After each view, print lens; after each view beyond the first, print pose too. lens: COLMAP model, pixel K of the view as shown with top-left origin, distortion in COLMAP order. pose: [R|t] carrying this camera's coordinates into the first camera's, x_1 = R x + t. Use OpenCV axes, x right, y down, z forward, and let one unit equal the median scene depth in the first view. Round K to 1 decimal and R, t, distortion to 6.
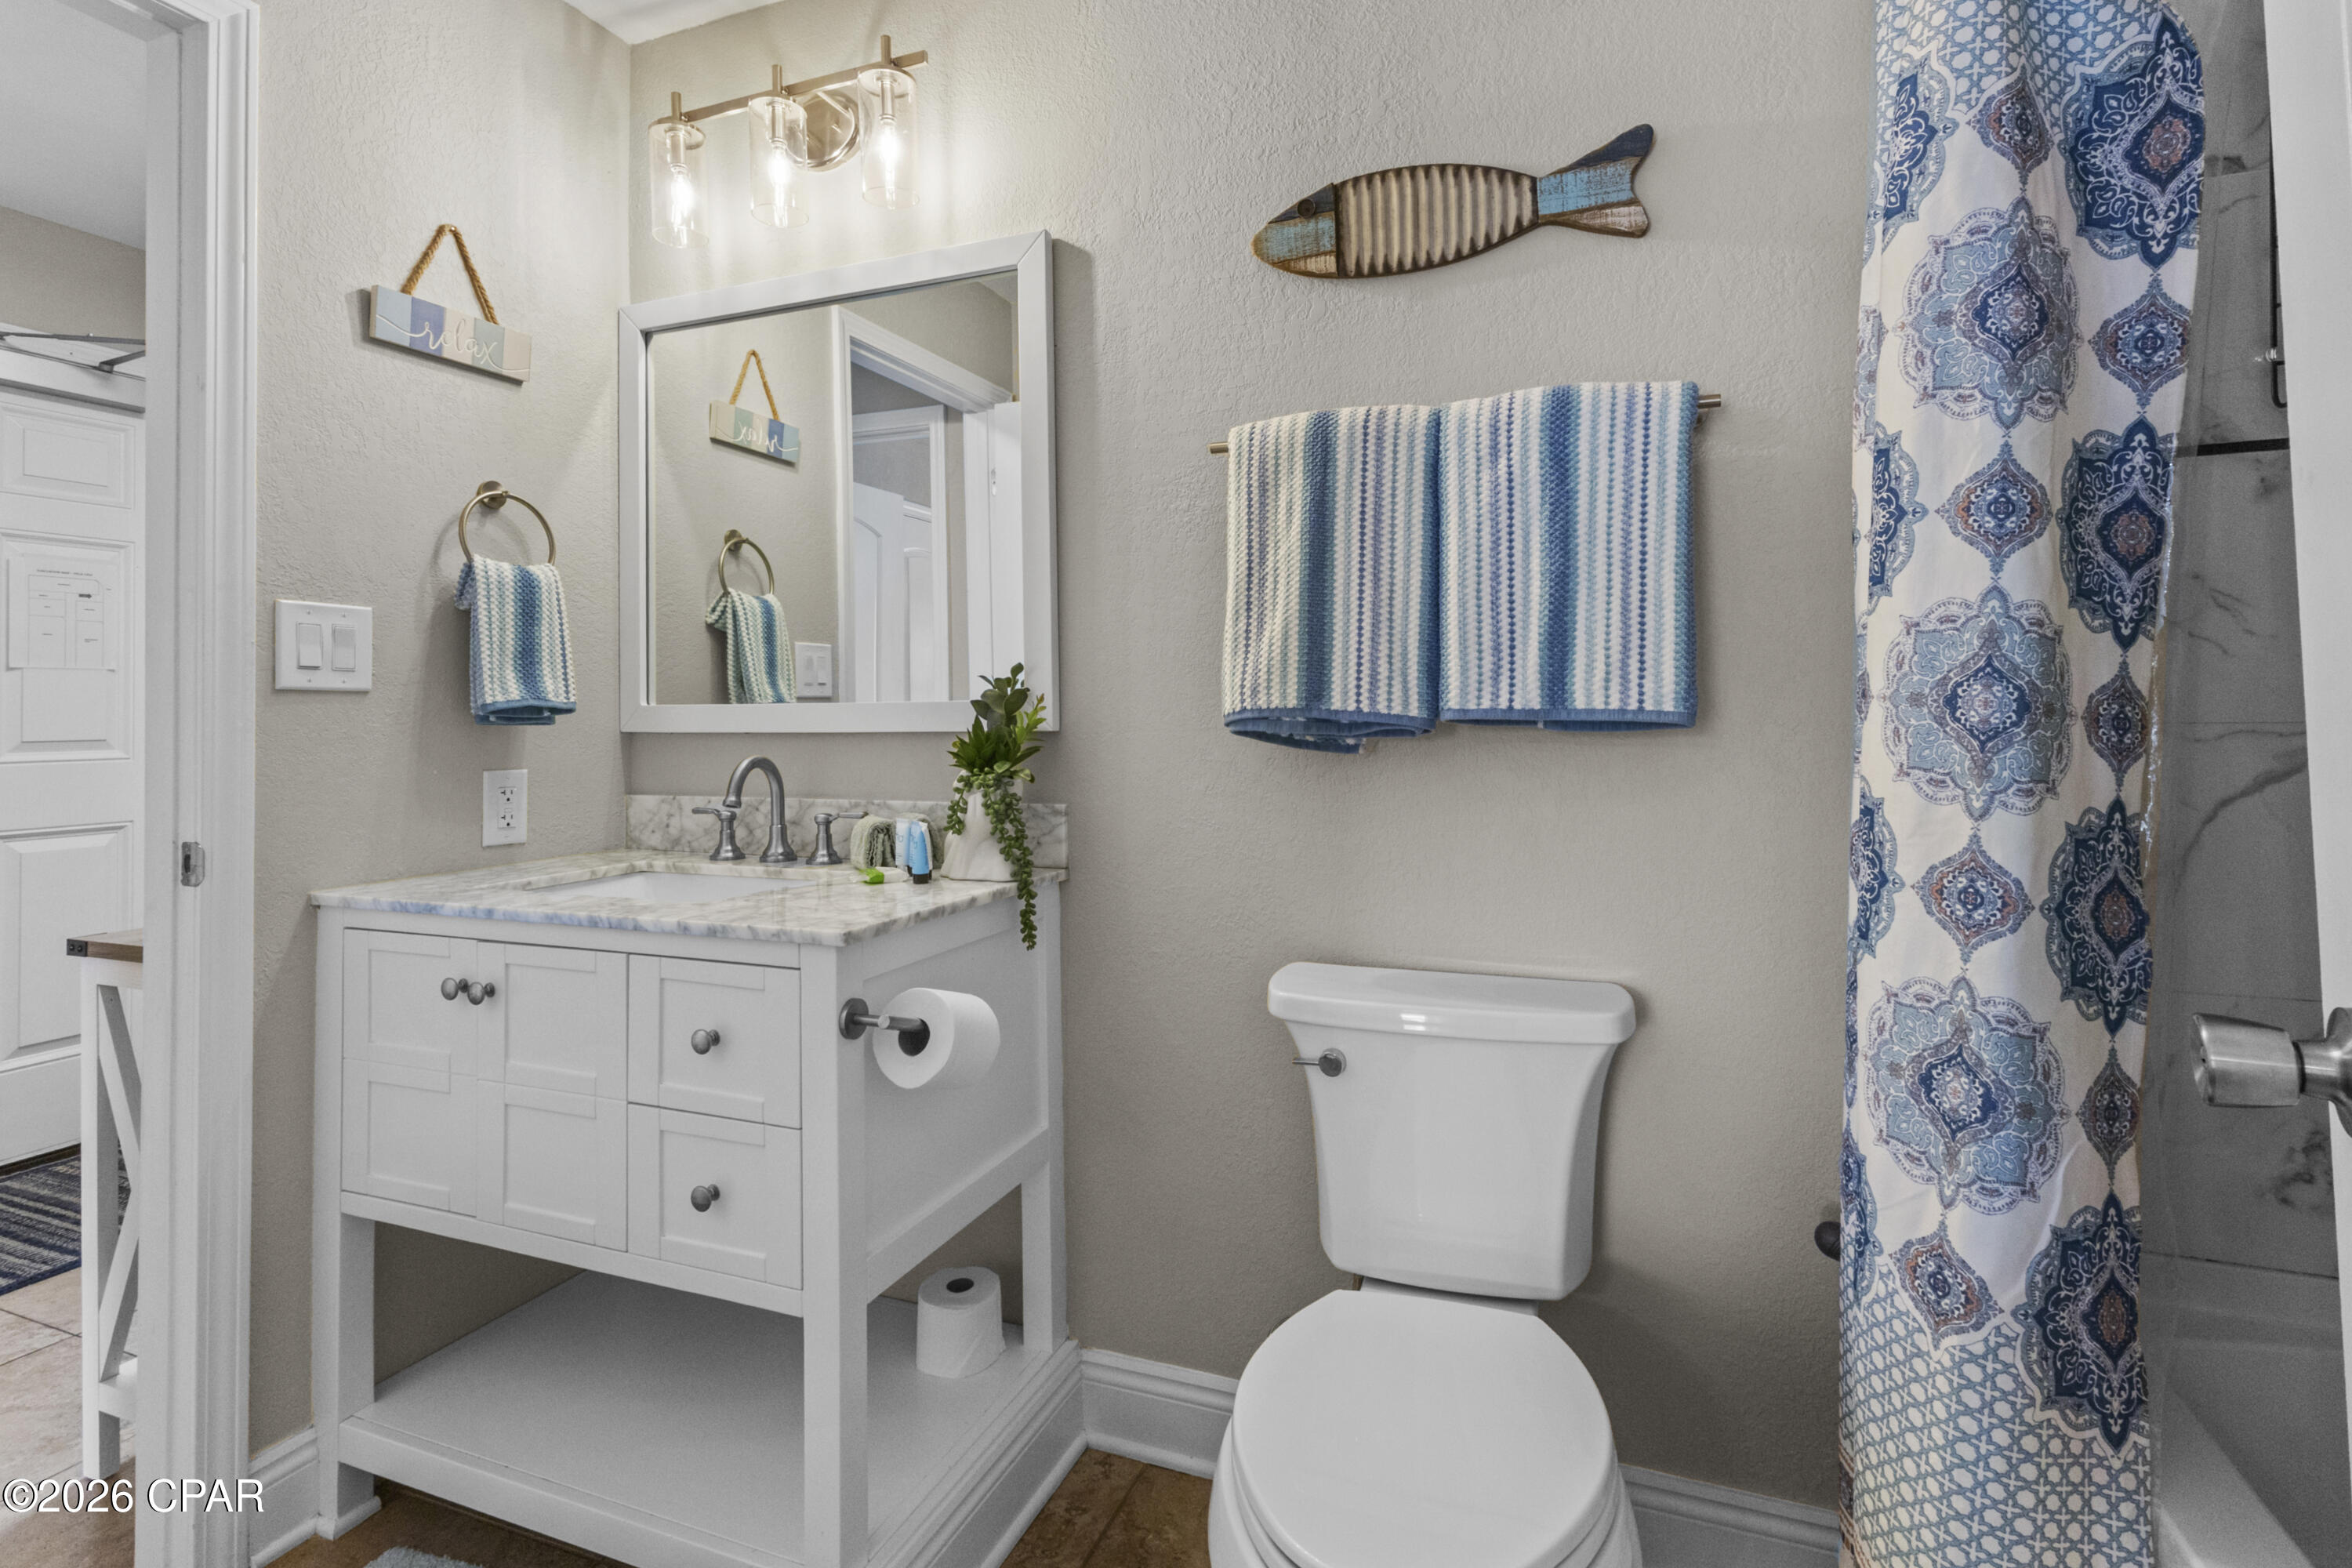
lens RADIAL K [[1091.2, 0, 1186.1], [0, 1091.2, 701.7], [0, 0, 1]] dist [0.000216, 0.000658]
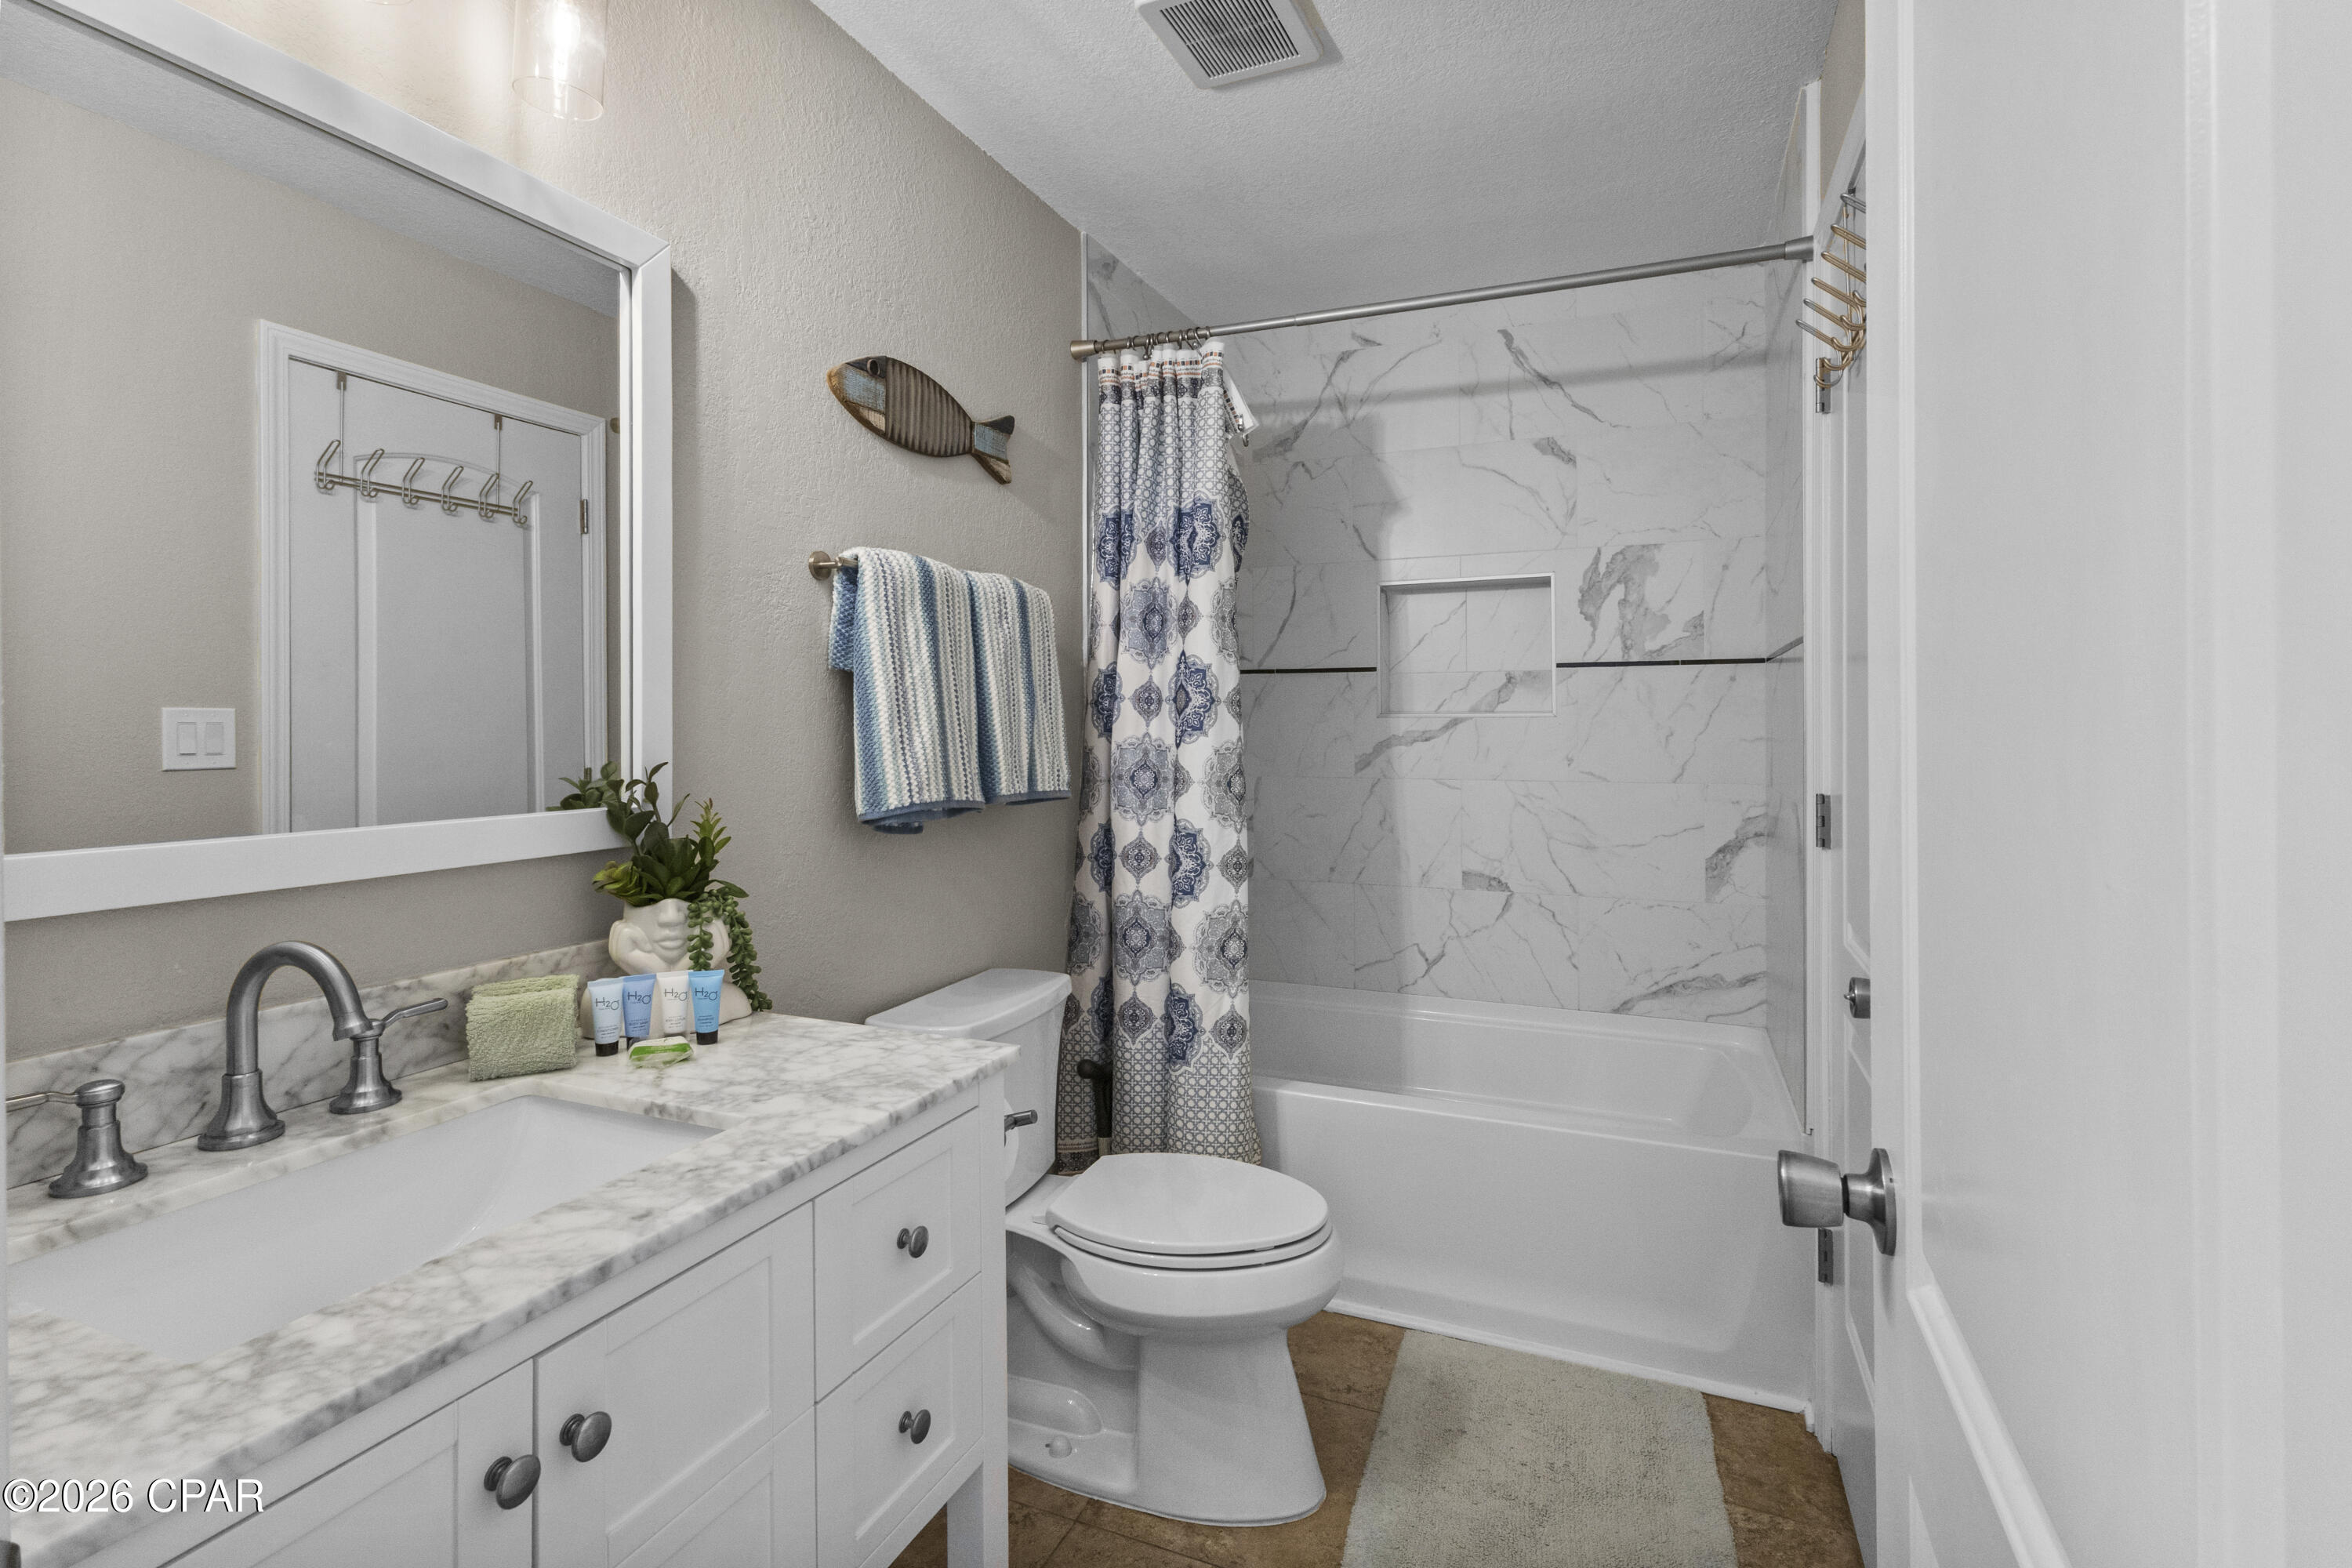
lens RADIAL K [[1099.8, 0, 1164.9], [0, 1099.8, 738.3], [0, 0, 1]] dist [0.002358, 0.001209]
pose [[0.057998, -0.001581, 0.998315, -1.128037], [-0.008044, 0.999966, 0.002050, -0.069373], [-0.998284, -0.008149, 0.057983, 0.674040]]
